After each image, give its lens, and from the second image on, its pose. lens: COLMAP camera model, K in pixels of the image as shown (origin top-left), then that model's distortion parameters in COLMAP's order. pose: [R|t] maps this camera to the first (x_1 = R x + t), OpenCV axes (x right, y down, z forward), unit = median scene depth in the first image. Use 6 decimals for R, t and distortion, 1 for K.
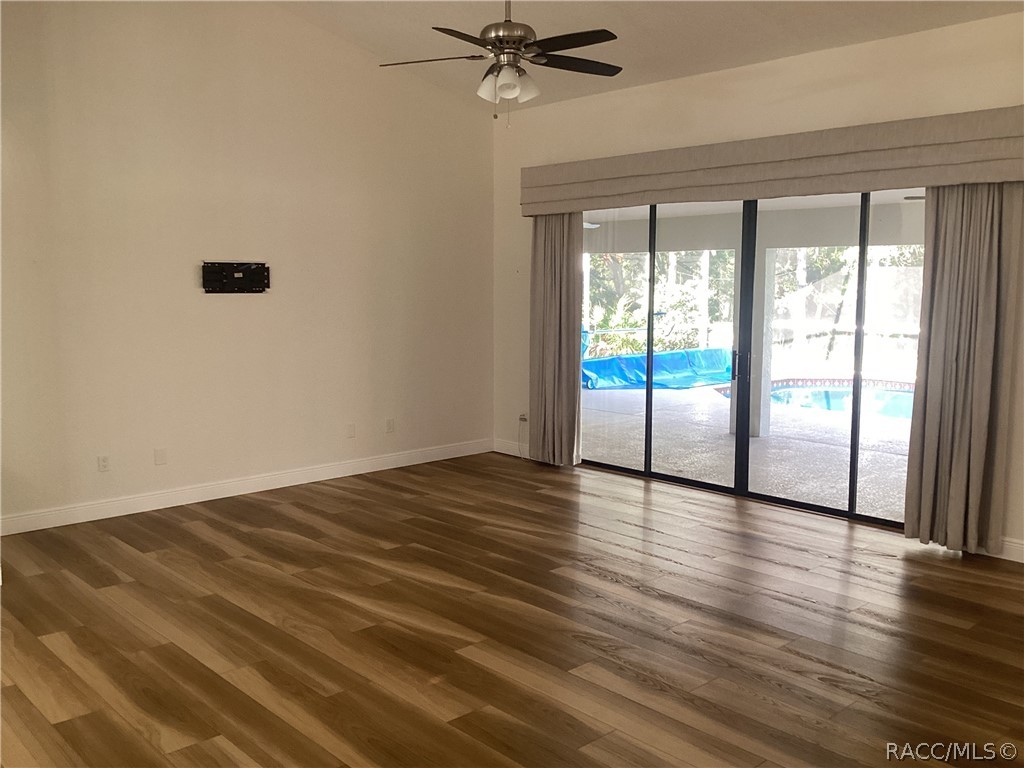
lens RADIAL K [[919.8, 0, 517.4], [0, 919.8, 384.0], [0, 0, 1]] dist [0.106954, -0.285881]
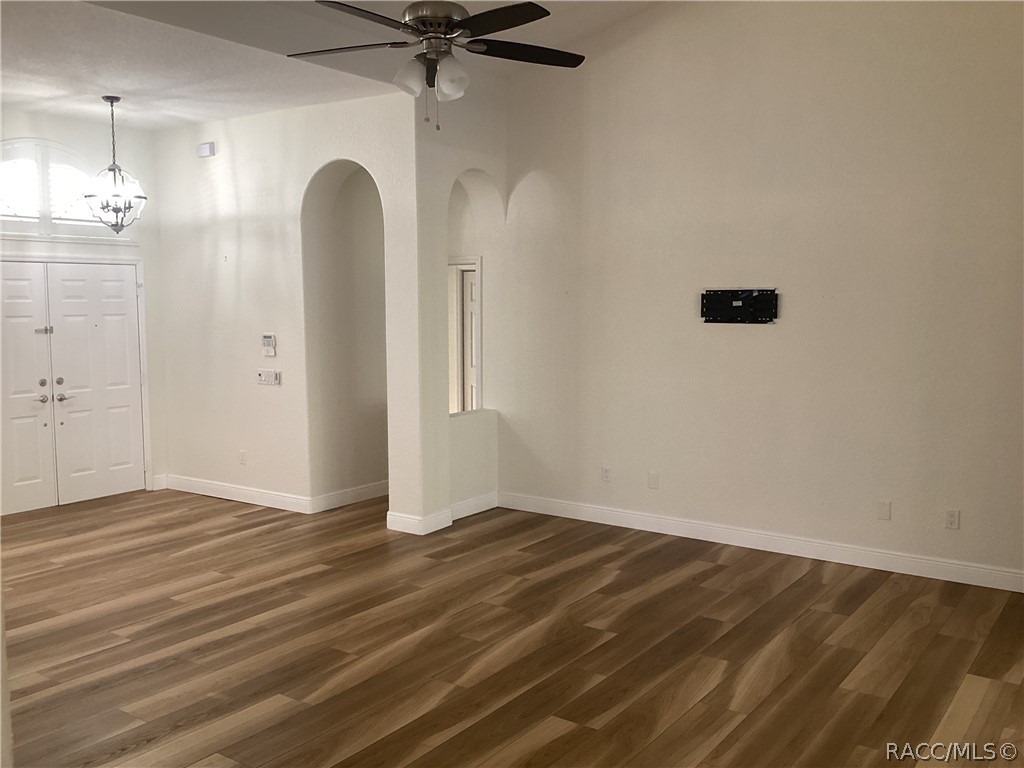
lens RADIAL K [[919.8, 0, 517.4], [0, 919.8, 384.0], [0, 0, 1]] dist [0.106954, -0.285881]
pose [[0.205339, 0.093128, -0.974250, 0.655538], [-0.116599, 0.990700, 0.070125, -0.094021], [0.971720, 0.099197, 0.214288, 0.731705]]
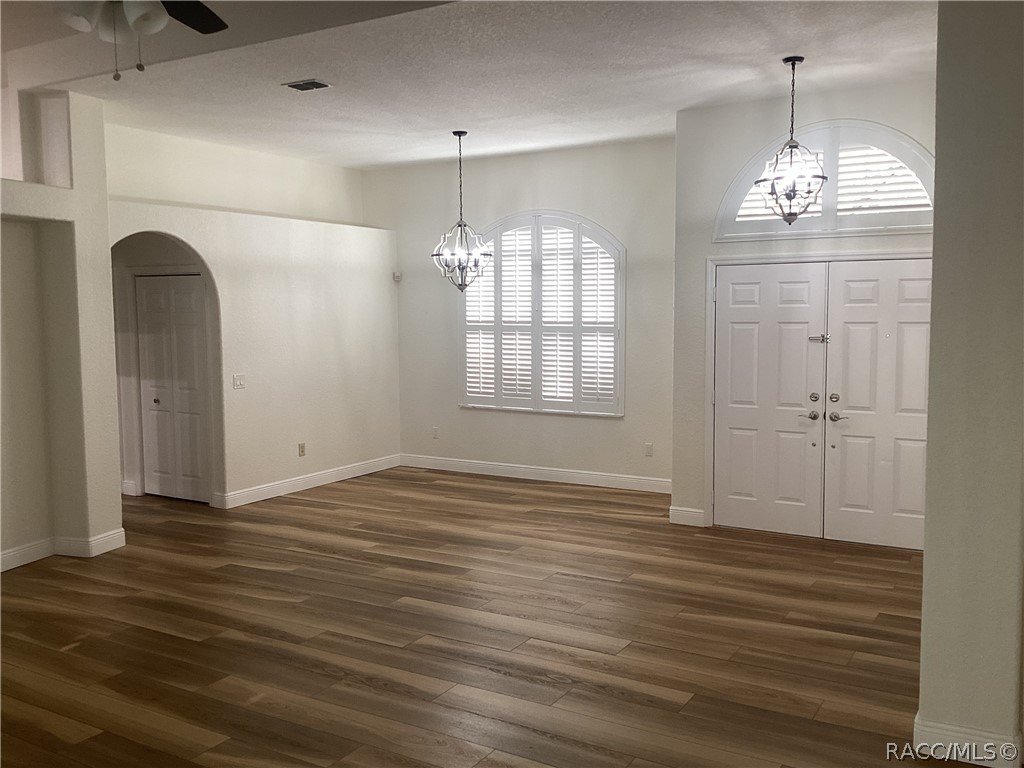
lens RADIAL K [[919.7, 0, 512.0], [0, 919.7, 384.0], [0, 0, 1]] dist [0.114390, -0.172043]
pose [[-0.962640, 0.032879, -0.268782, -0.071054], [-0.023154, 0.978972, 0.202678, -0.170237], [0.269794, 0.201329, -0.941636, 1.352706]]
